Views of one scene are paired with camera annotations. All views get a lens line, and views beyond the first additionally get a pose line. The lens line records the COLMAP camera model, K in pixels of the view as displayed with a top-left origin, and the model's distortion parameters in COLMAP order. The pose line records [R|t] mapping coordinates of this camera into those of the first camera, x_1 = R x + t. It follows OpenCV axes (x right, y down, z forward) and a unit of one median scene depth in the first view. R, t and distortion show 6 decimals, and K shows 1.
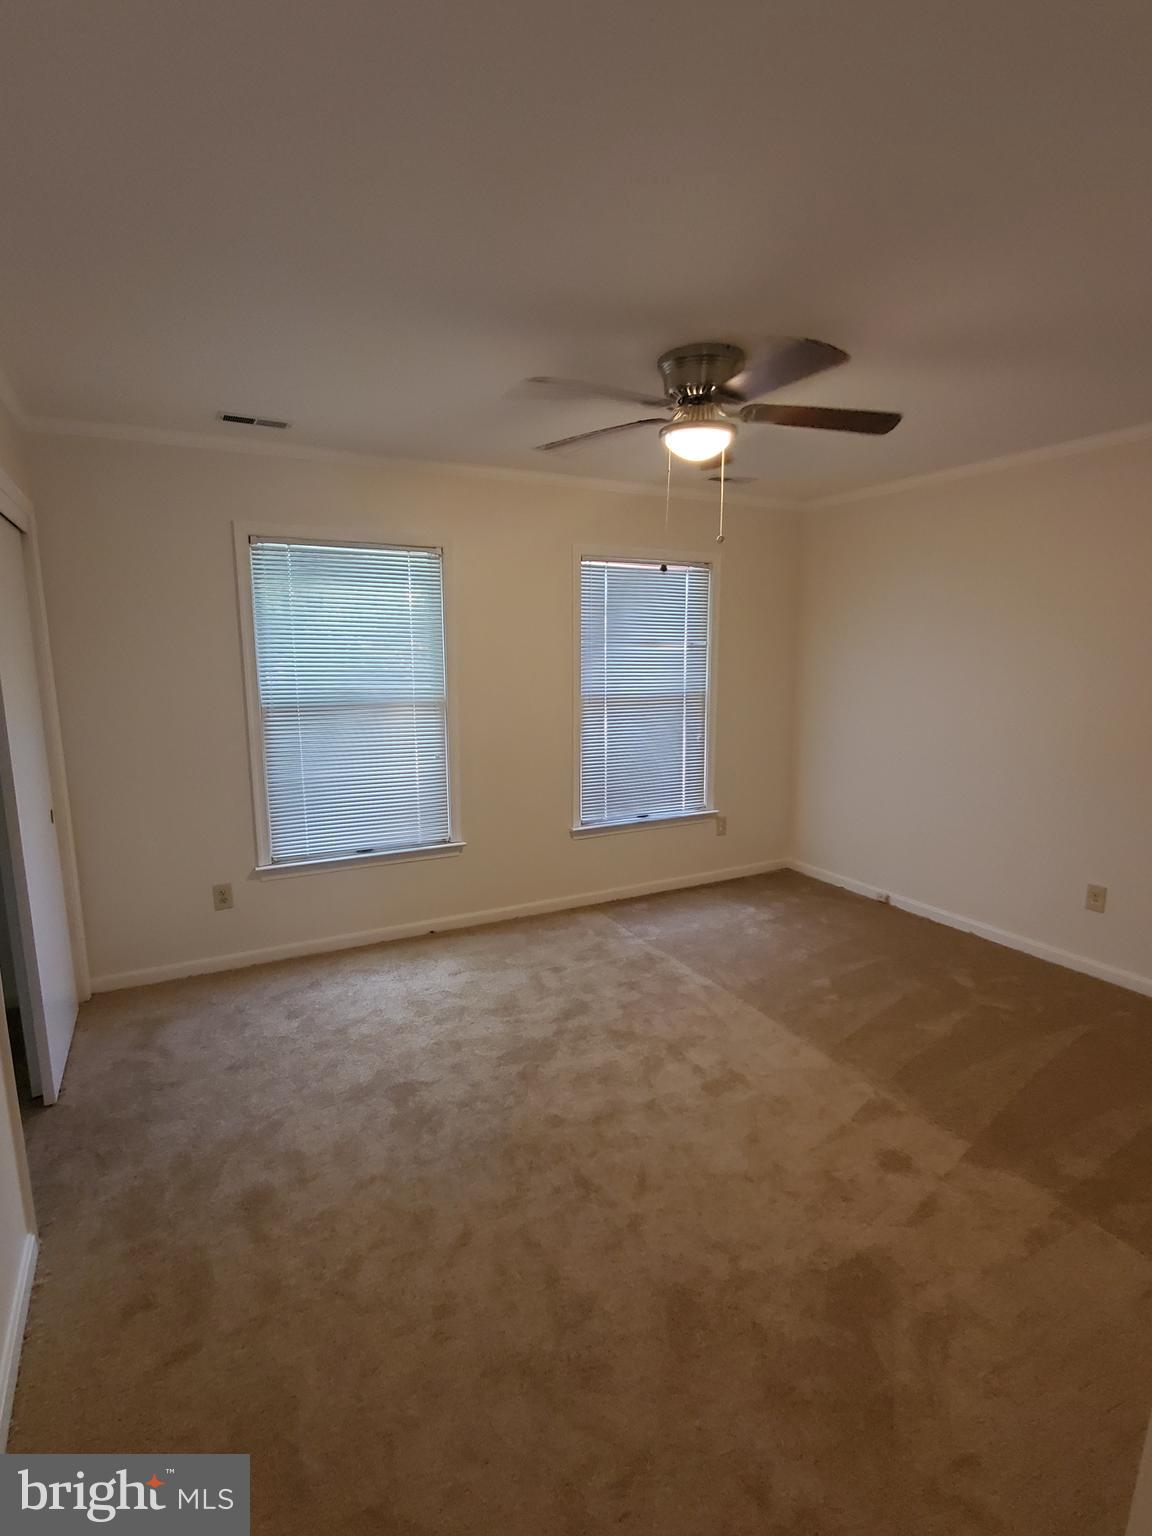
lens RADIAL K [[770.2, 0, 549.6], [0, 770.2, 776.3], [0, 0, 1]] dist [0.007010, -0.001024]
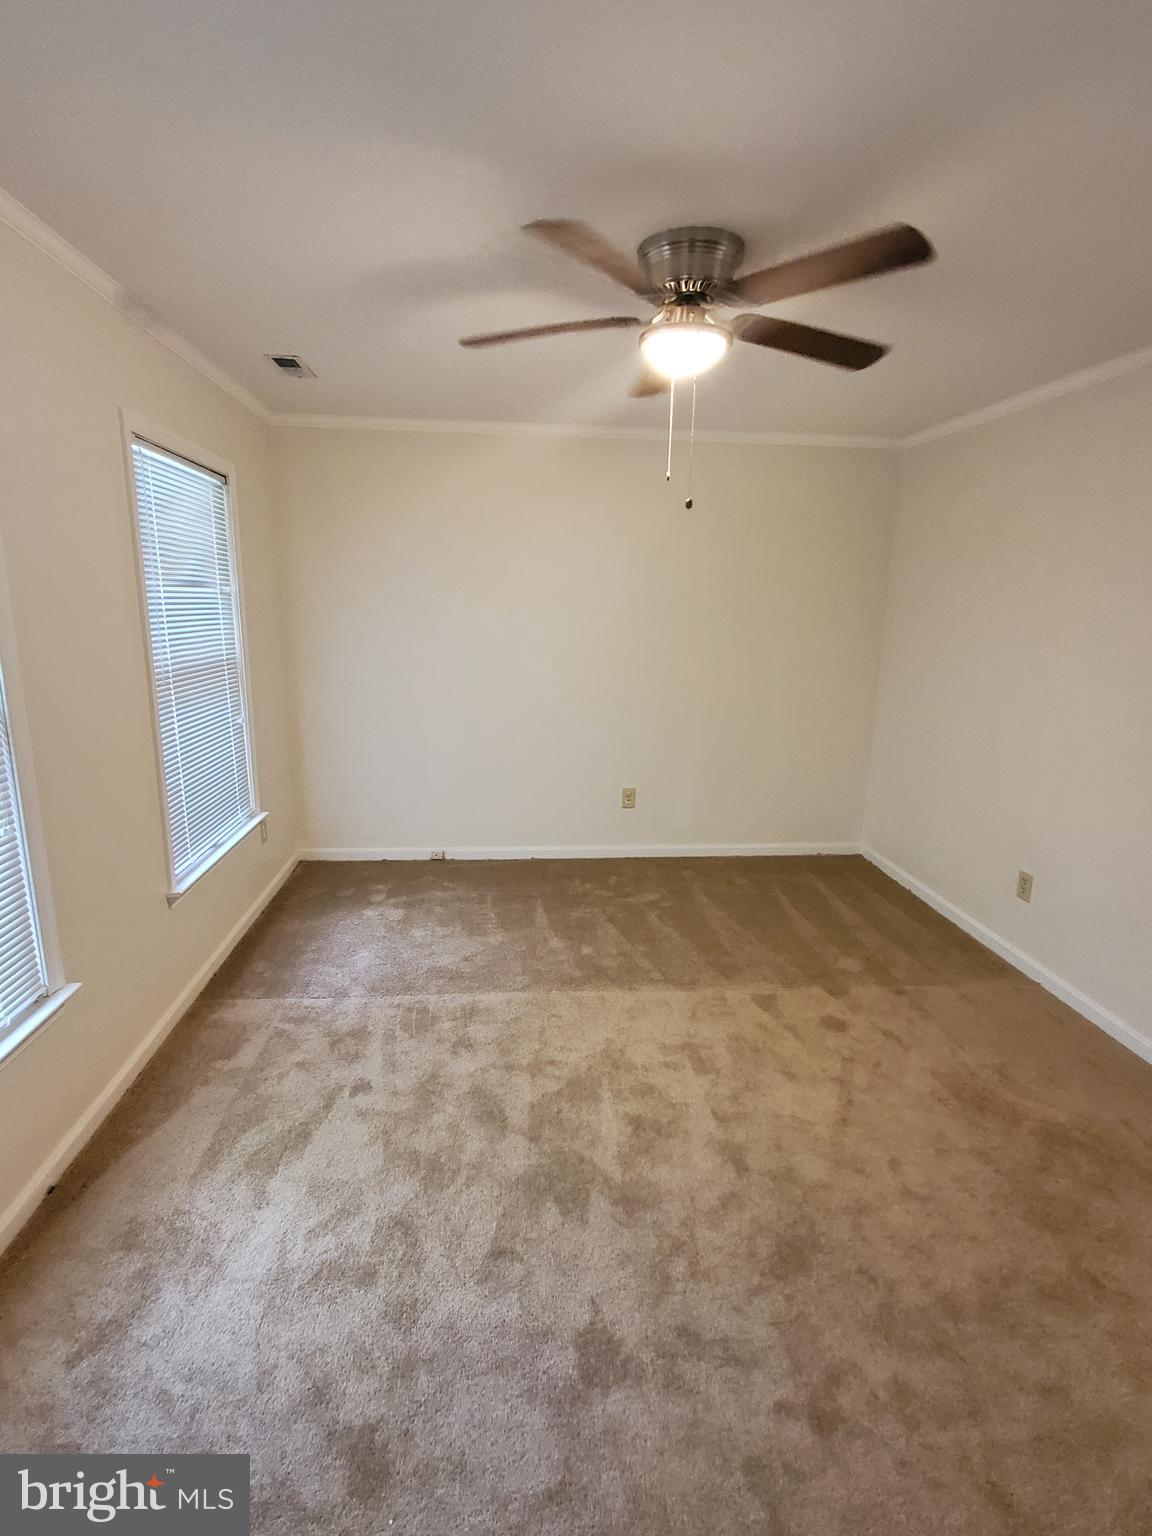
lens RADIAL K [[770.2, 0, 549.6], [0, 770.2, 776.3], [0, 0, 1]] dist [0.007010, -0.001024]
pose [[0.362277, -0.195071, 0.911429, -0.541187], [0.137648, 0.978329, 0.154677, -0.102628], [-0.921850, 0.069420, 0.381278, 0.645618]]
